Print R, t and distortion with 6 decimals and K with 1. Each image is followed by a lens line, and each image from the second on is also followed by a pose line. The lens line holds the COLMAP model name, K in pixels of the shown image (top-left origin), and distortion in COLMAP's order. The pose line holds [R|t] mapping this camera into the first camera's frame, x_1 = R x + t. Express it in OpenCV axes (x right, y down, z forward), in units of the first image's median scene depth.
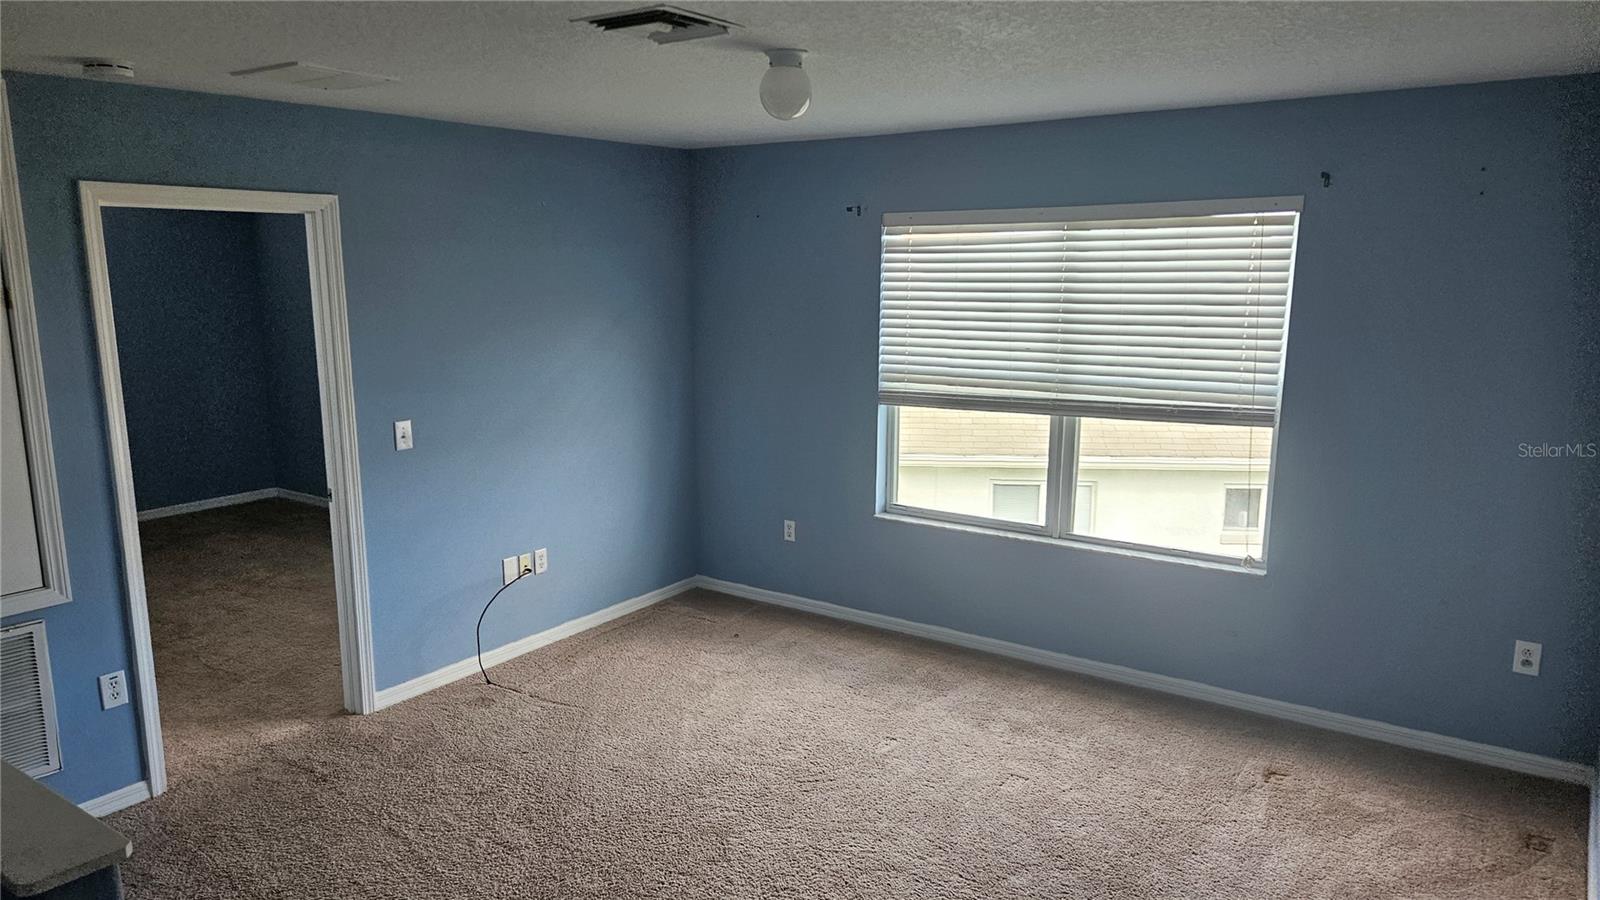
lens RADIAL K [[1074.4, 0, 805.7], [0, 1074.4, 457.0], [0, 0, 1]] dist [0.077312, -0.058894]
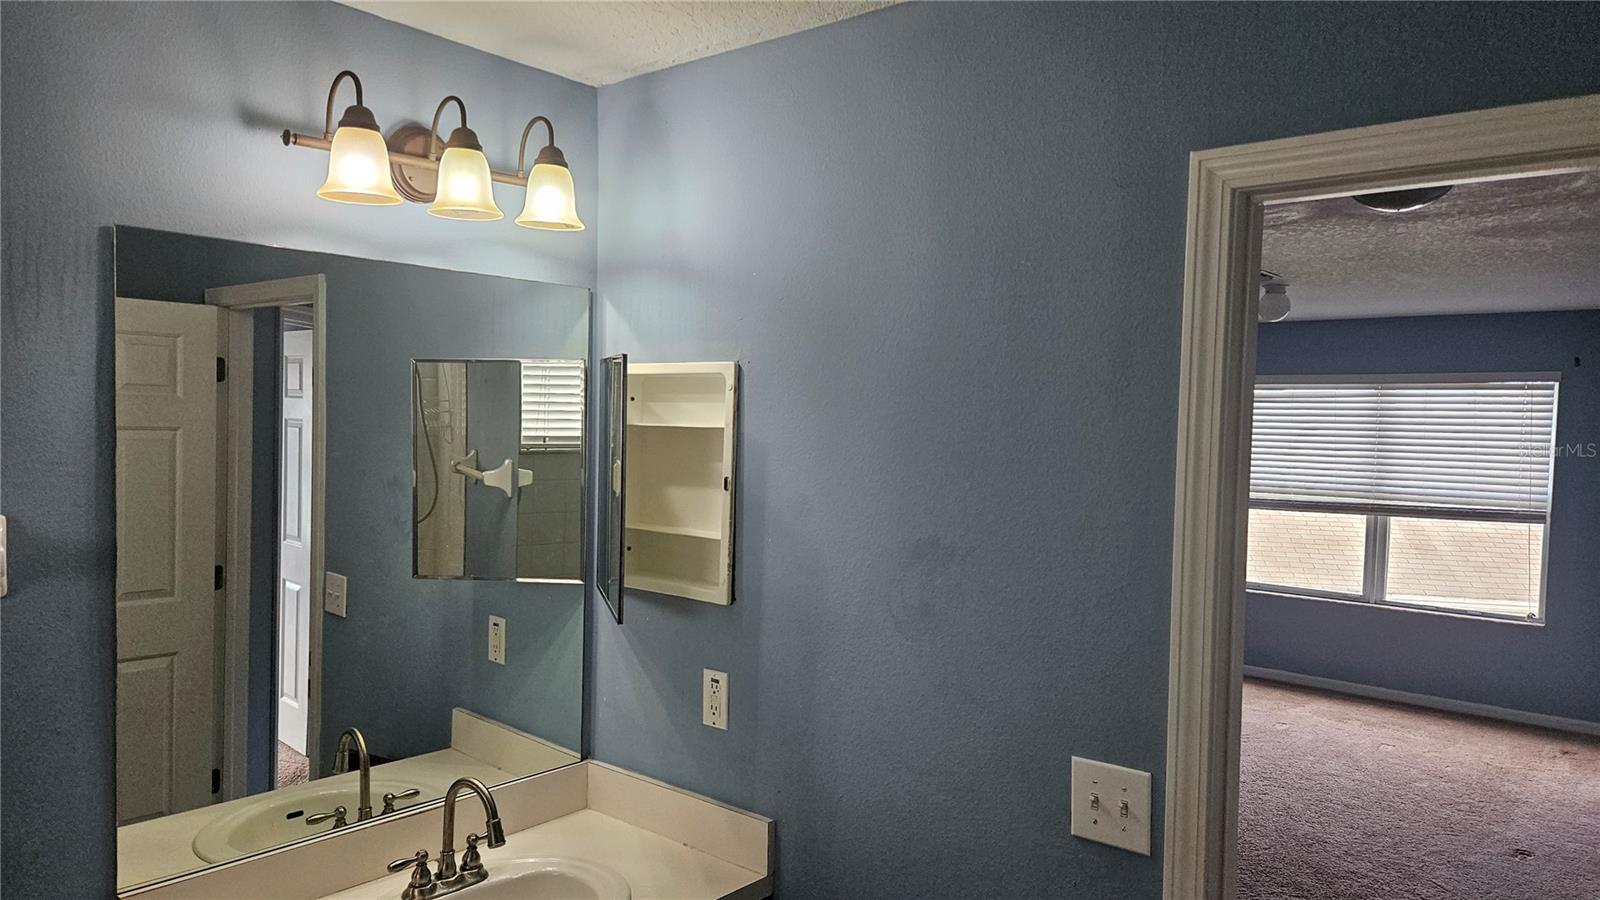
lens RADIAL K [[1074.4, 0, 796.9], [0, 1074.4, 450.7], [0, 0, 1]] dist [0.077312, -0.058894]
pose [[0.994976, 0.020588, -0.097978, -0.413817], [-0.033454, 0.990745, -0.131548, 0.099088], [0.094363, 0.134165, 0.986456, -0.551194]]
